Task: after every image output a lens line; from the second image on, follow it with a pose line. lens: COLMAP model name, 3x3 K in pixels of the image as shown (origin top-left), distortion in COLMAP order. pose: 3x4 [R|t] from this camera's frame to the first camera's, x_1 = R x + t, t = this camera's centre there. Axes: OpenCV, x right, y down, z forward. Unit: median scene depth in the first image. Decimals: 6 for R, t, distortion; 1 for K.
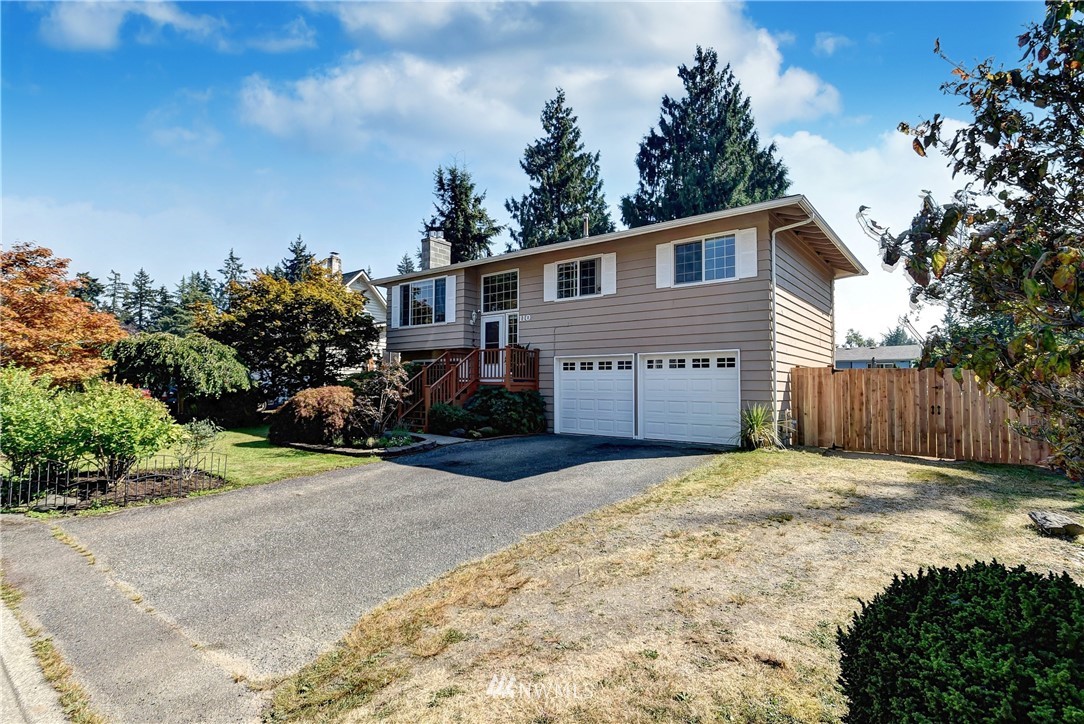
lens RADIAL K [[532.2, 0, 535.9], [0, 532.2, 361.7], [0, 0, 1]] dist [0.004951, 0.000304]
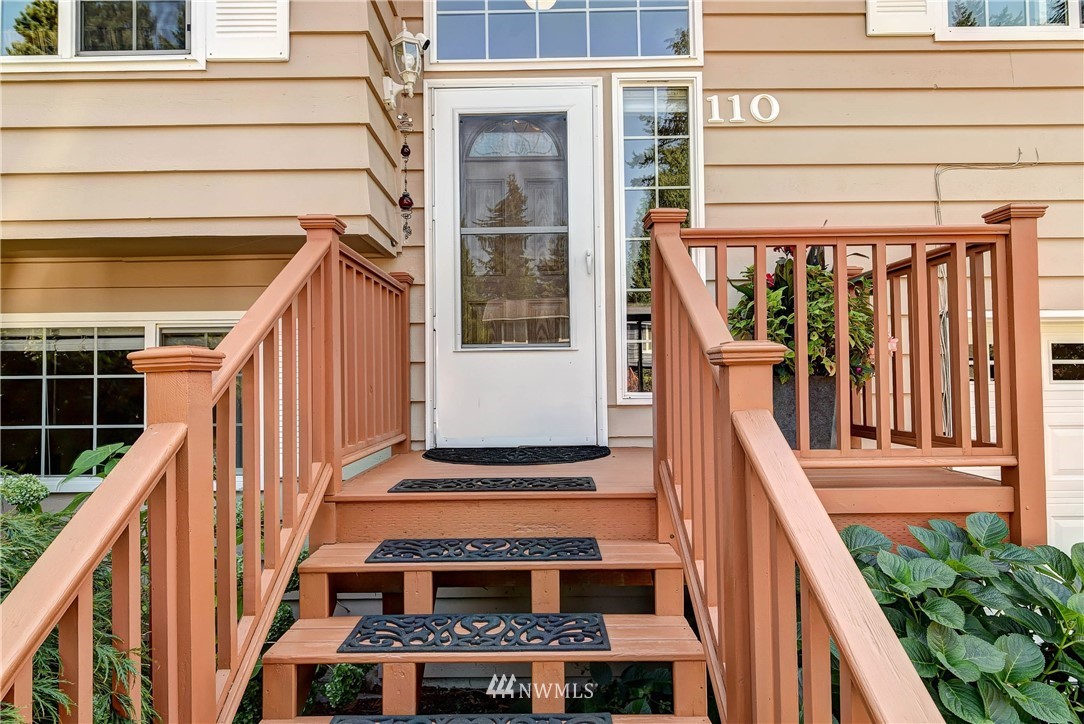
lens RADIAL K [[609.8, 0, 544.7], [0, 609.8, 369.1], [0, 0, 1]] dist [-0.002043, -0.000819]
pose [[0.794680, -0.002613, 0.607023, -0.232017], [-0.013896, 0.999650, 0.022495, 0.008041], [-0.606870, -0.026311, 0.794366, 0.963355]]
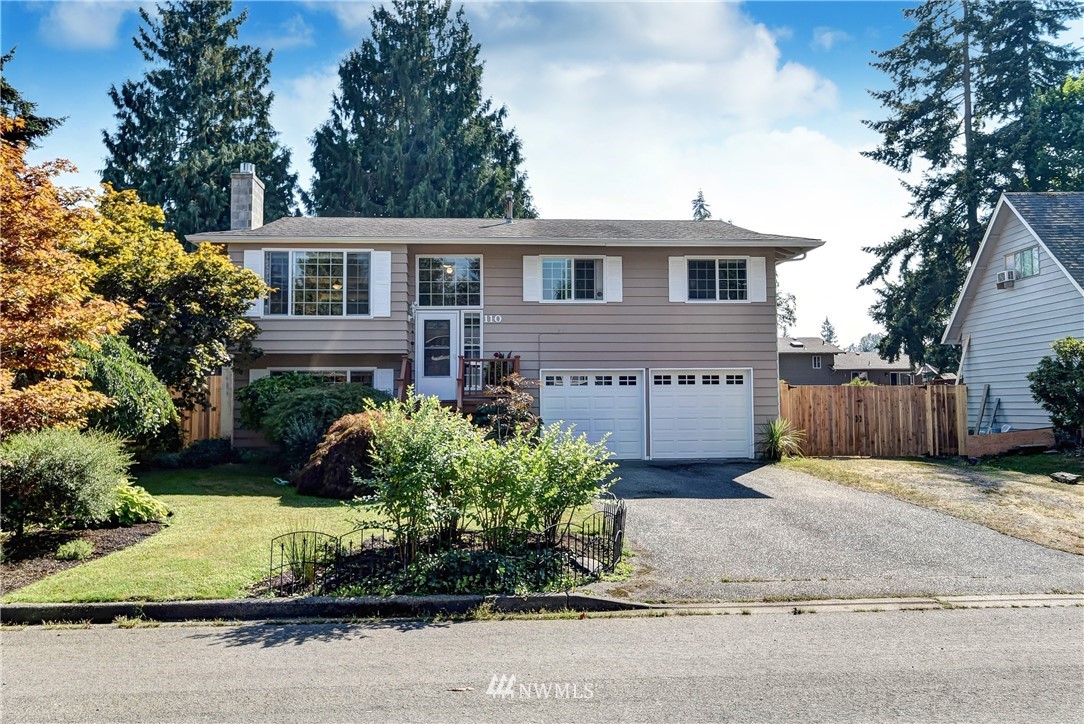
lens RADIAL K [[791.2, 0, 539.3], [0, 791.2, 358.8], [0, 0, 1]] dist [-0.011263, -0.002522]
pose [[0.732918, 0.026076, 0.679818, -0.851674], [-0.019488, 0.999660, -0.017333, -0.004180], [-0.680038, -0.000545, 0.733176, 0.101585]]
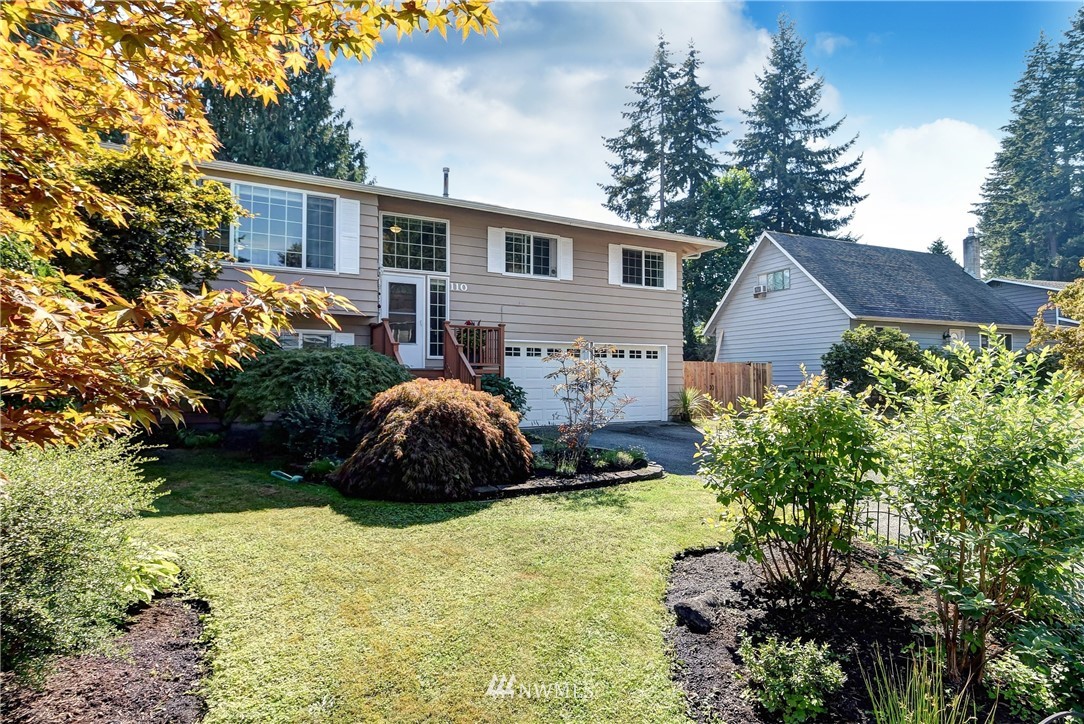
lens RADIAL K [[539.2, 0, 547.4], [0, 539.2, 366.5], [0, 0, 1]] dist [-0.002053, -0.000853]
pose [[0.392081, 0.008597, 0.919891, -0.771059], [-0.040162, 0.999163, 0.007780, 0.025239], [-0.919054, -0.039995, 0.392098, 0.628928]]
